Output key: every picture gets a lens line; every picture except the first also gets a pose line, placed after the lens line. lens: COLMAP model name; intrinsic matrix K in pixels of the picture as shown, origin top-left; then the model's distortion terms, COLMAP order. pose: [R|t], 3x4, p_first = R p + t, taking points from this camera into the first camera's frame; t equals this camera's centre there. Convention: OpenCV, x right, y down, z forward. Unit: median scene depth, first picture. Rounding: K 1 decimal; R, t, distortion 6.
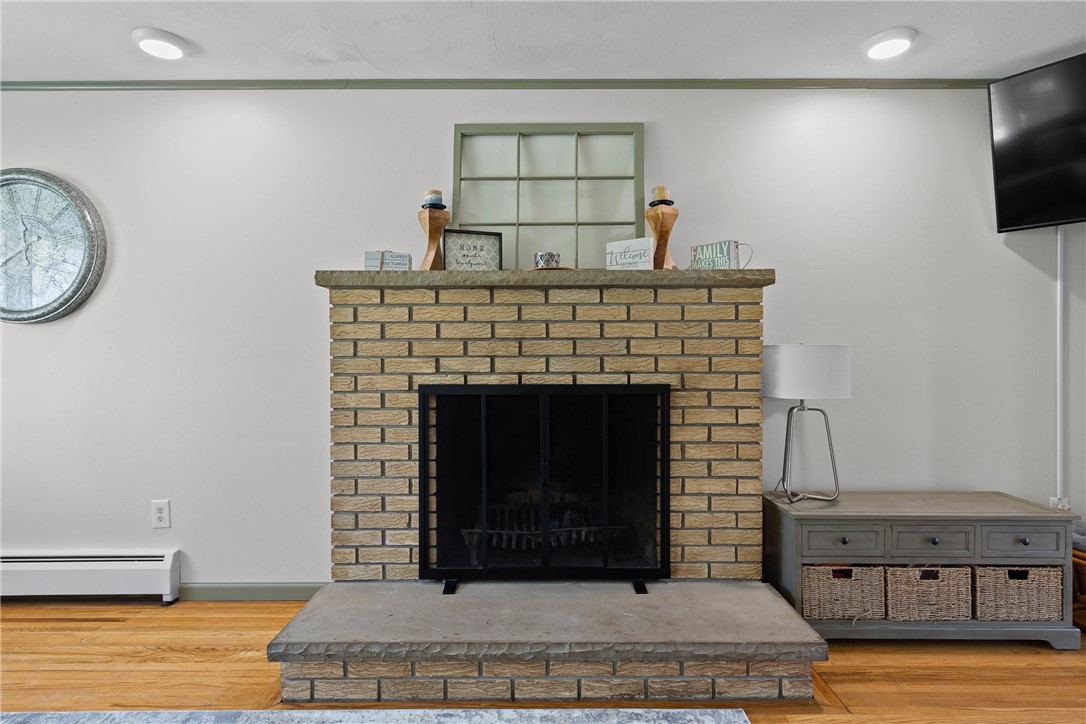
lens RADIAL K [[557.7, 0, 543.0], [0, 557.7, 362.0], [0, 0, 1]] dist [0.000889, 0.000121]
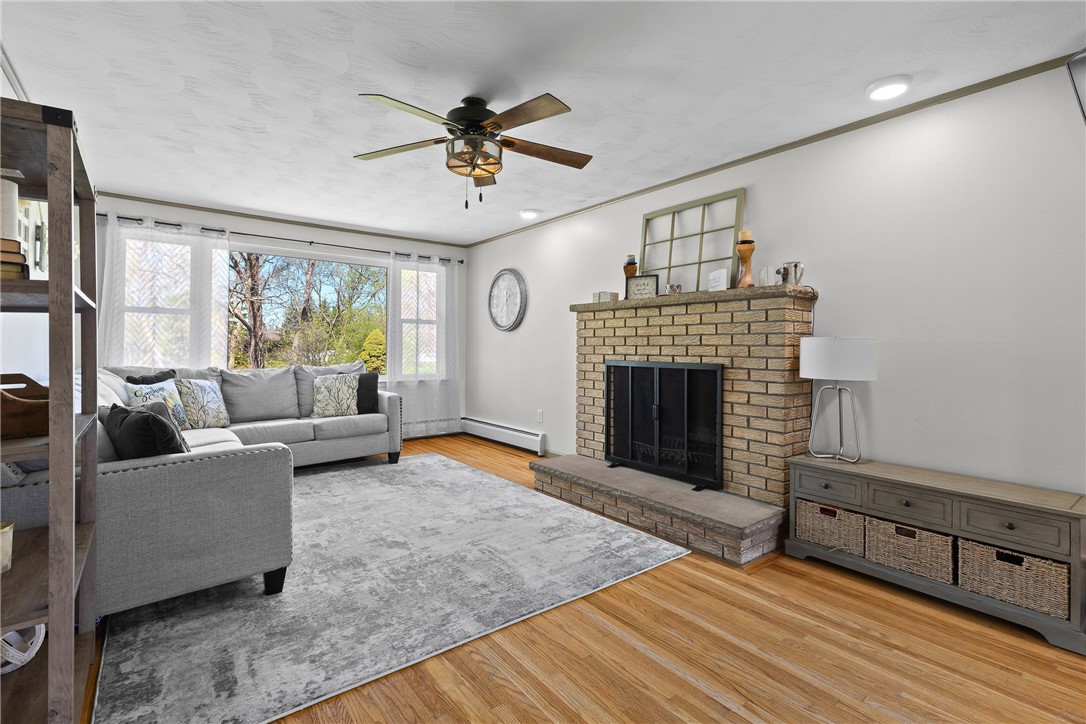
lens RADIAL K [[494.0, 0, 550.3], [0, 494.0, 357.0], [0, 0, 1]] dist [0.002459, 0.000094]
pose [[0.626768, 0.021610, -0.778906, 0.992777], [-0.019036, 0.999742, 0.012419, 0.012453], [0.778973, 0.007043, 0.627017, -0.233107]]
